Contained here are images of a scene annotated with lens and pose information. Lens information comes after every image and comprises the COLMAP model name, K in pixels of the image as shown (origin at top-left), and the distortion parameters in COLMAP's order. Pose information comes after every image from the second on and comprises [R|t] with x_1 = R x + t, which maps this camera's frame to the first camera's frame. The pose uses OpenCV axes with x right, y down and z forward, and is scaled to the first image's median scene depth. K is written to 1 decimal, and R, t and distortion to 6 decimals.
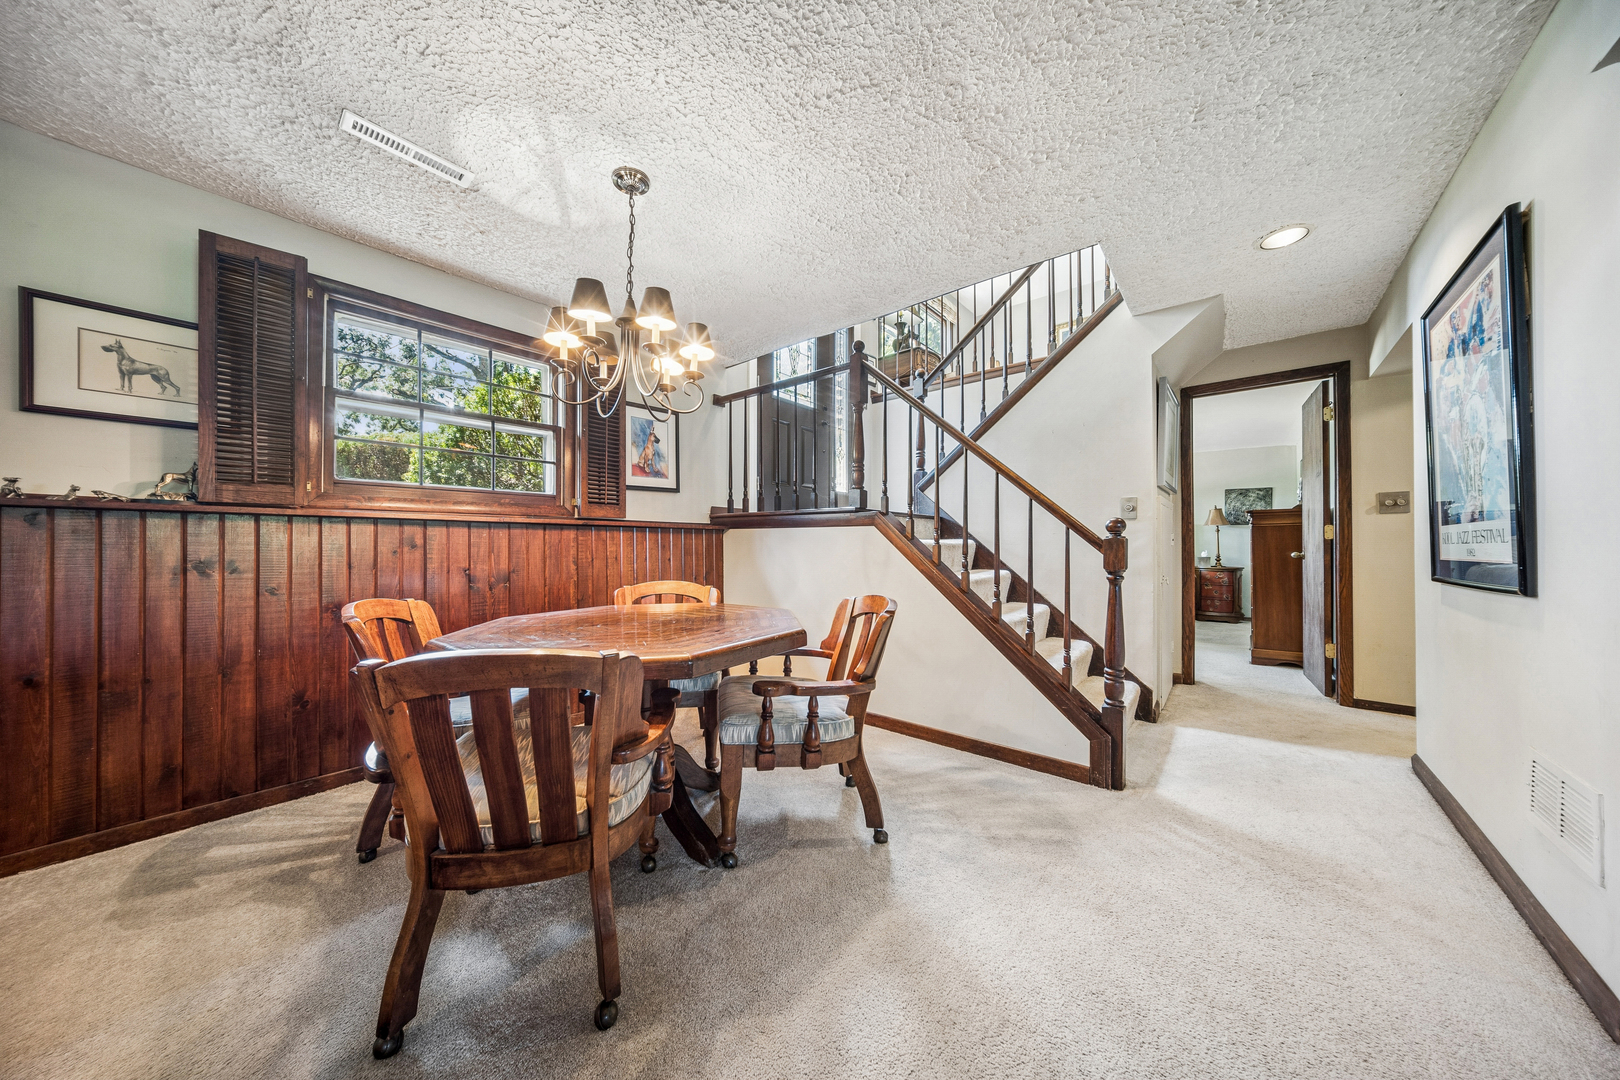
lens RADIAL K [[514.7, 0, 805.5], [0, 514.7, 539.1], [0, 0, 1]] dist [-0.006639, 0.000093]
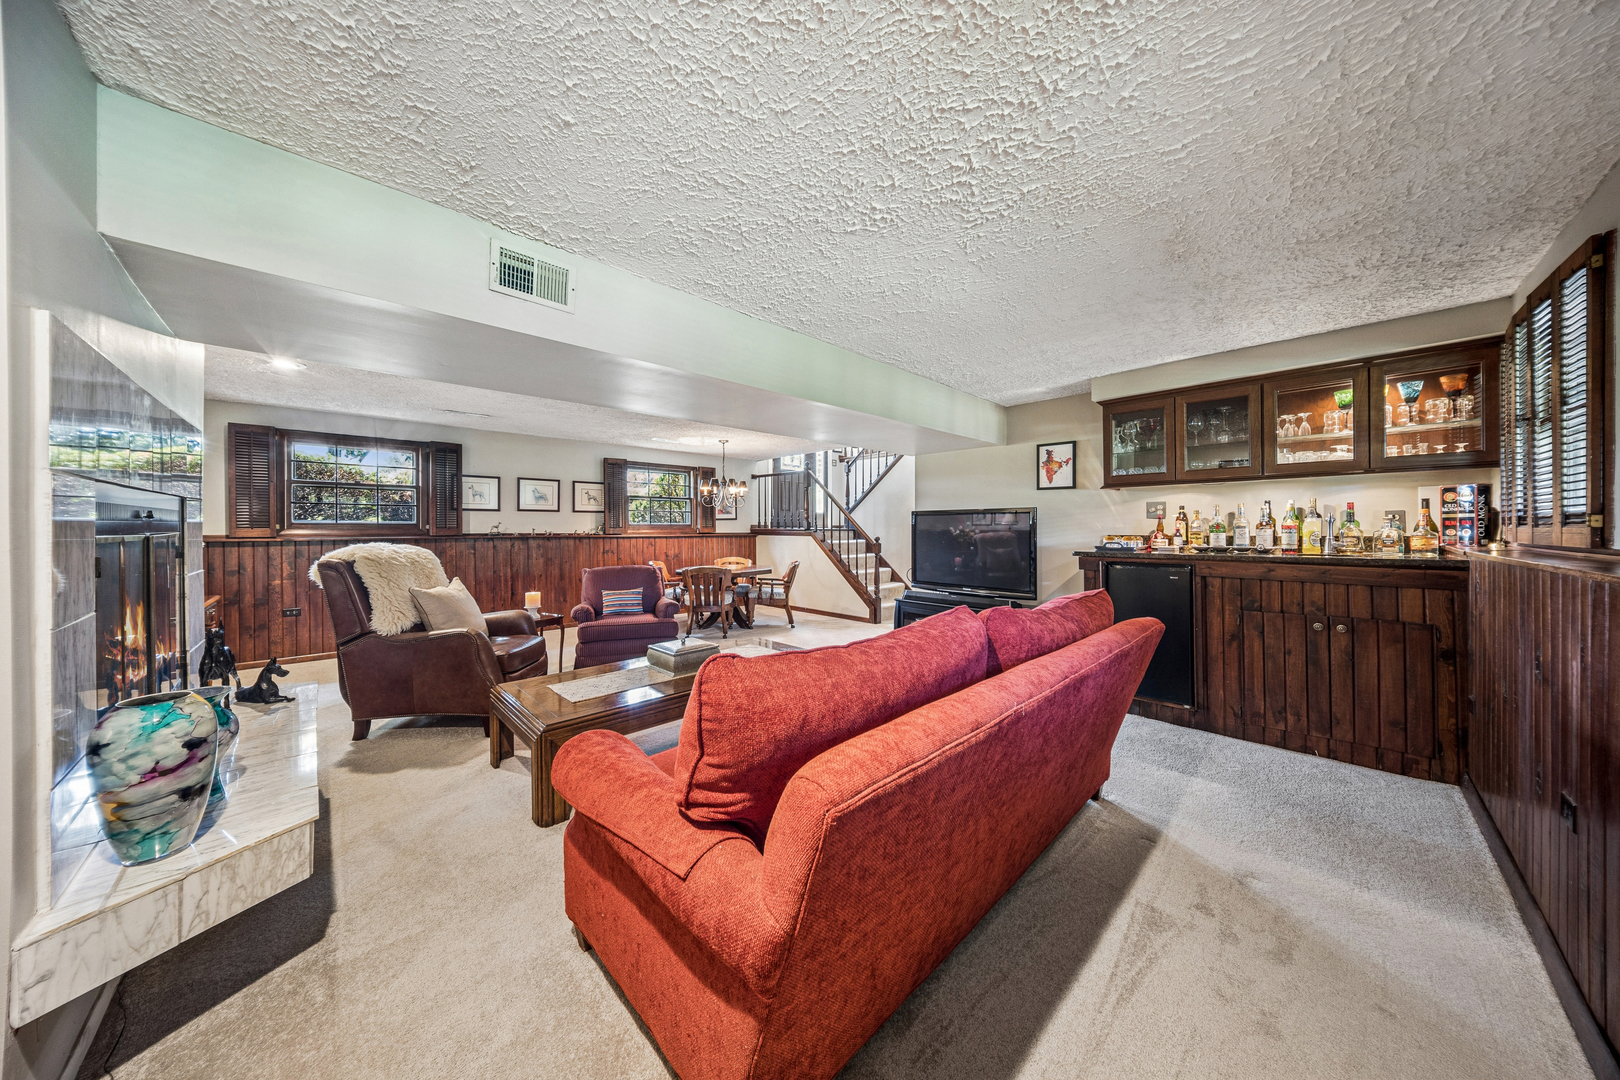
lens RADIAL K [[514.7, 0, 809.7], [0, 514.7, 528.9], [0, 0, 1]] dist [-0.006639, 0.000093]
pose [[0.995553, -0.002248, -0.094176, 0.352124], [0.003559, 0.999899, 0.013747, -0.093159], [0.094136, -0.014021, 0.995461, -1.501797]]
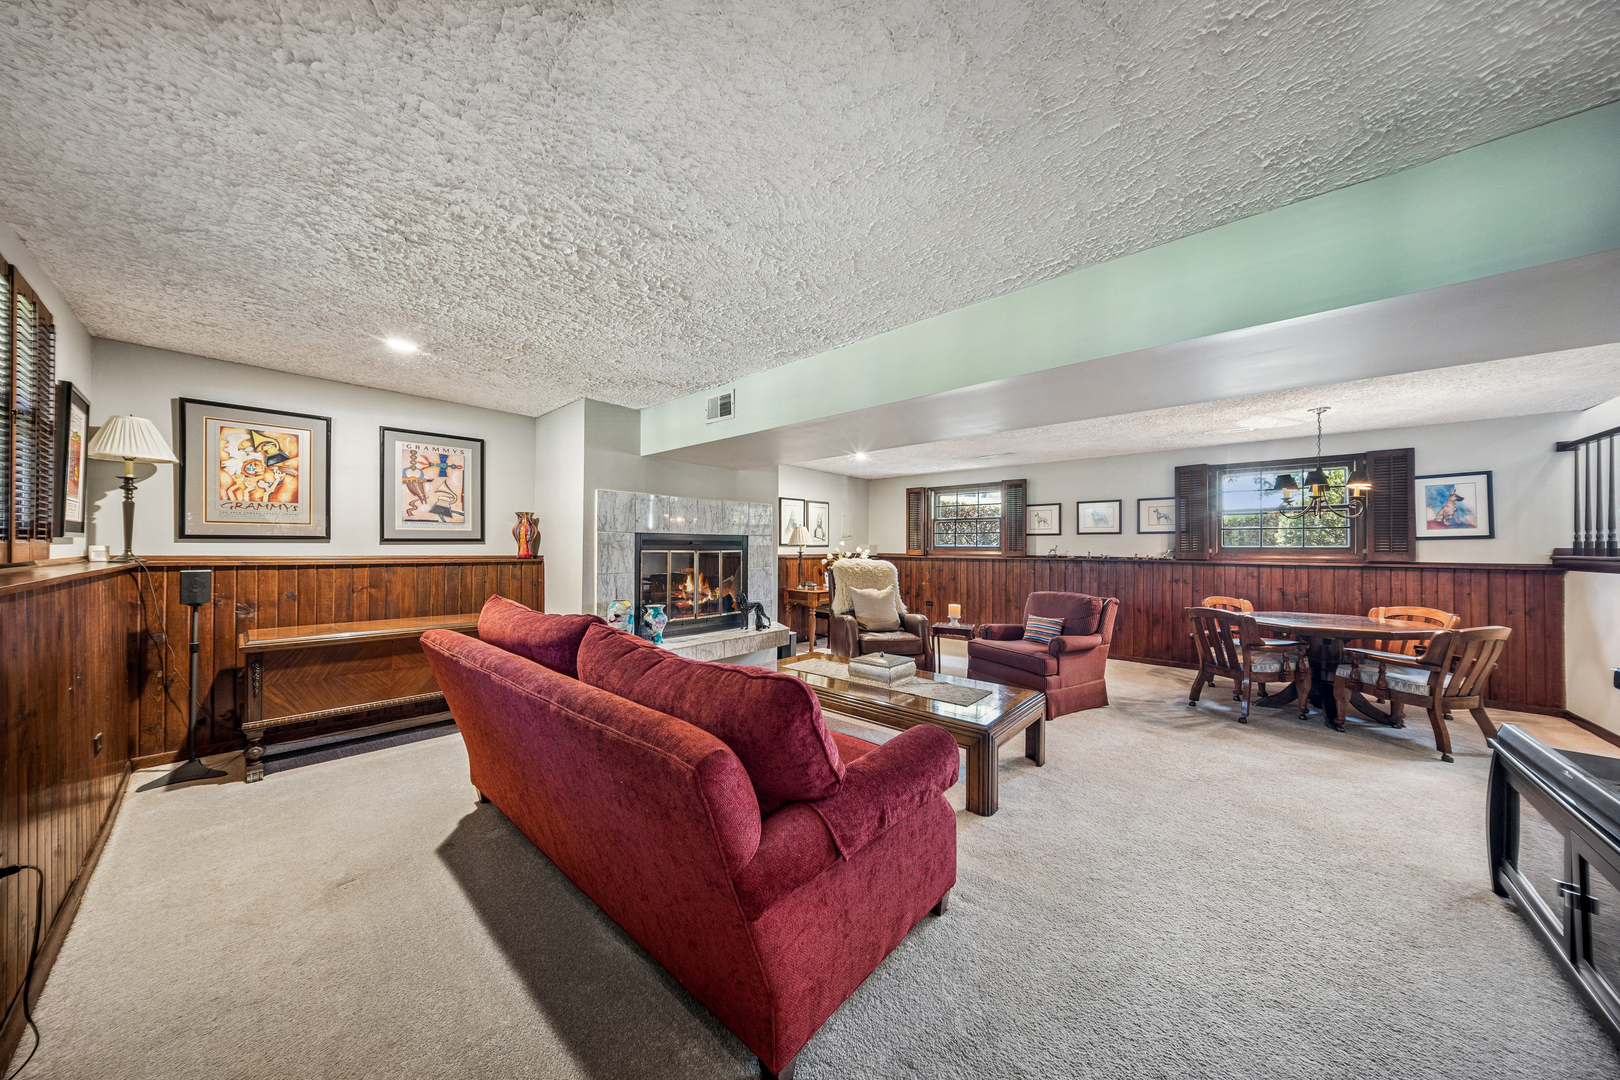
lens RADIAL K [[514.7, 0, 814.5], [0, 514.7, 537.8], [0, 0, 1]] dist [-0.006639, 0.000093]
pose [[-0.013756, -0.024618, -0.999602, 1.105379], [0.003682, 0.999689, -0.024671, -0.079081], [0.999899, -0.004020, -0.013661, -0.643979]]
